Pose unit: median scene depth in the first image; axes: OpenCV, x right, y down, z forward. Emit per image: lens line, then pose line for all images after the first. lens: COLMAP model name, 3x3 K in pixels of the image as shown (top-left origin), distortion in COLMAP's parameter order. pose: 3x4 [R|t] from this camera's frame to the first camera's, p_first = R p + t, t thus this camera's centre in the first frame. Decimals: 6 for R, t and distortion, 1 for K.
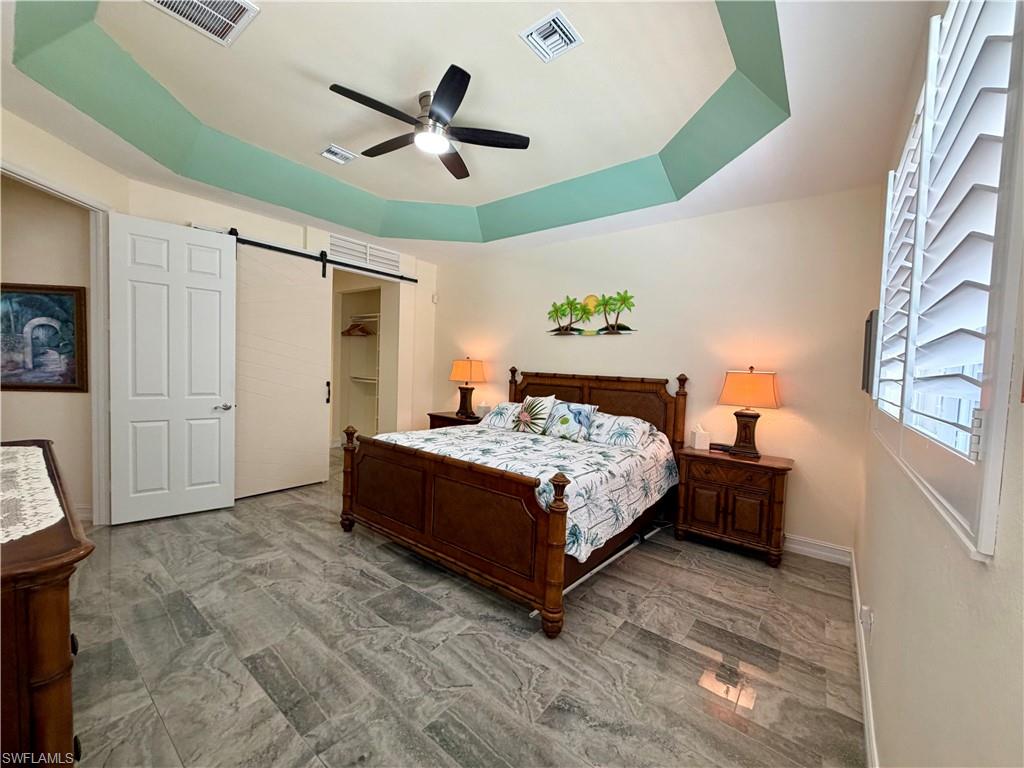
lens RADIAL K [[410.2, 0, 510.0], [0, 410.2, 386.7], [0, 0, 1]] dist [-0.001072, 0.000302]
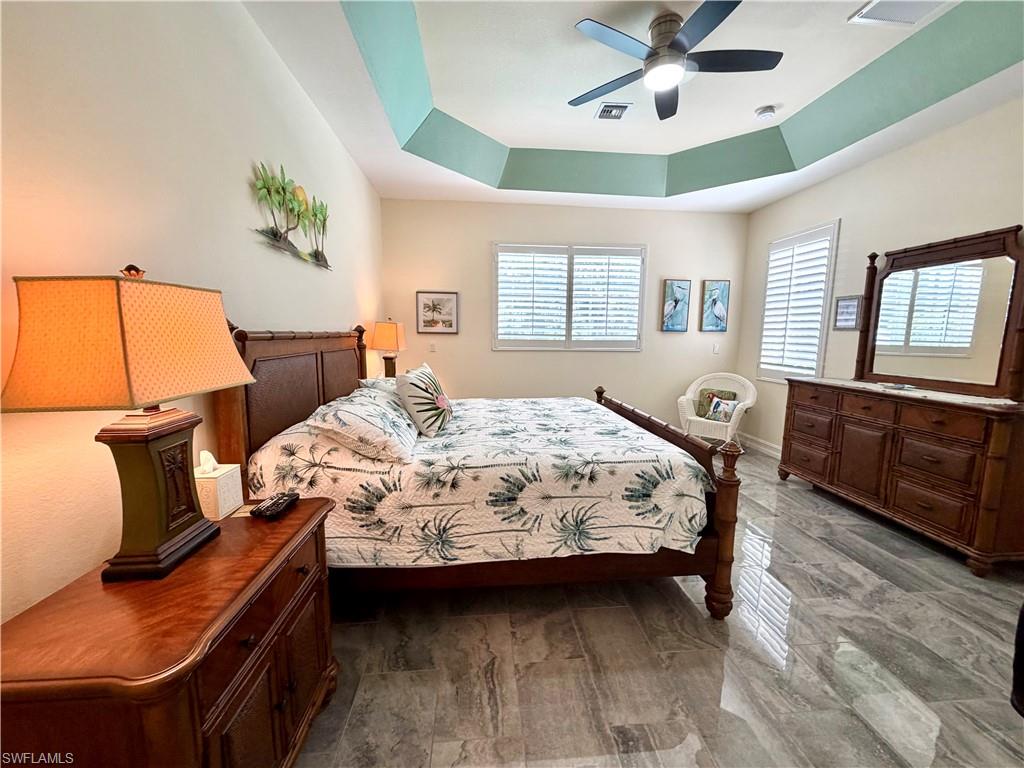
lens RADIAL K [[410.2, 0, 510.0], [0, 410.2, 386.7], [0, 0, 1]] dist [-0.001072, 0.000302]
pose [[-0.683444, -0.145296, 0.715398, -0.520413], [-0.006055, 0.981087, 0.193472, -0.080322], [-0.729978, 0.127896, -0.671398, 1.463295]]
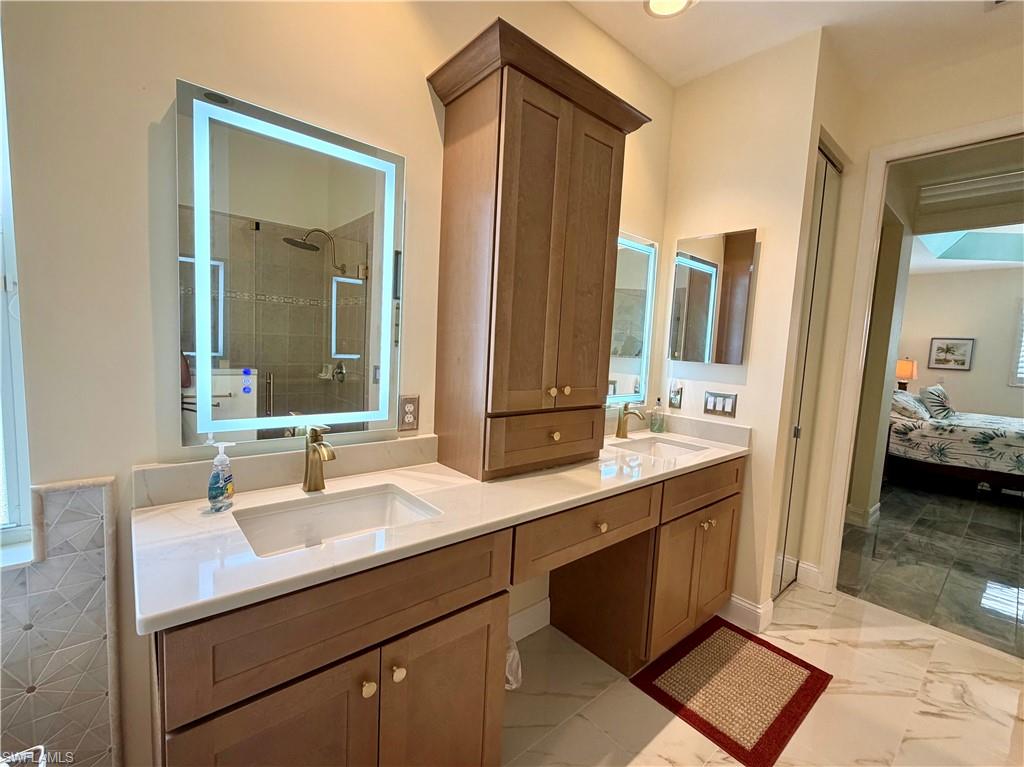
lens RADIAL K [[441.4, 0, 503.9], [0, 441.4, 387.6], [0, 0, 1]] dist [-0.001763, -0.000551]
pose [[0.202942, -0.124542, 0.971238, -1.642244], [0.008061, 0.992057, 0.125527, -0.167876], [-0.979158, -0.017646, 0.202334, 2.221230]]
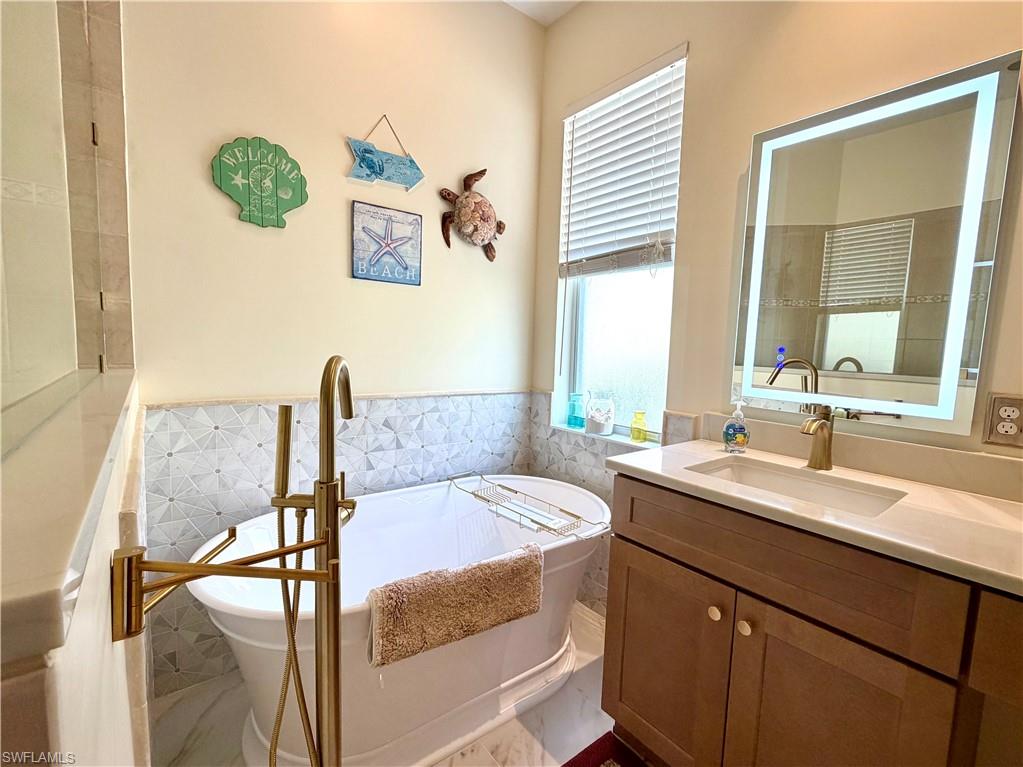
lens RADIAL K [[457.1, 0, 509.7], [0, 457.1, 386.9], [0, 0, 1]] dist [-0.000364, -0.000510]
pose [[0.970516, 0.018012, -0.240362, -1.486036], [-0.007805, 0.999030, 0.043346, -0.120432], [0.240910, -0.040192, 0.969715, 2.021991]]
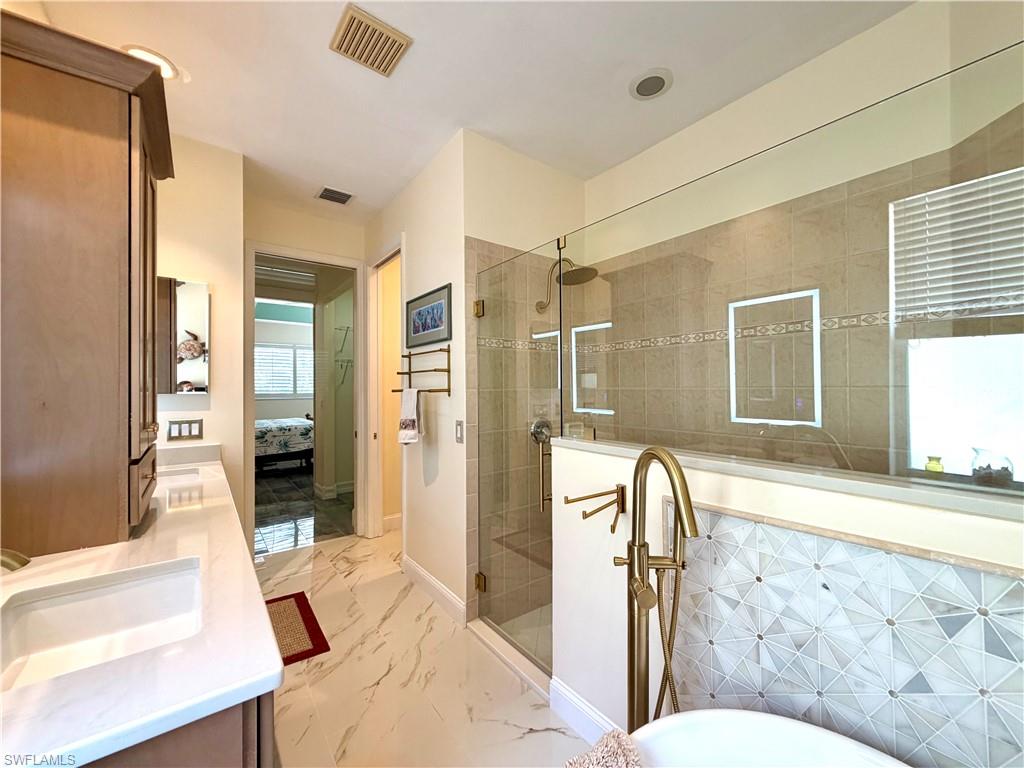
lens RADIAL K [[410.2, 0, 510.0], [0, 410.2, 386.7], [0, 0, 1]] dist [-0.001072, 0.000302]
pose [[-0.966594, -0.033693, 0.254089, -1.636078], [-0.020903, 0.998382, 0.052873, -0.177208], [-0.255459, 0.045795, -0.965735, 2.549886]]
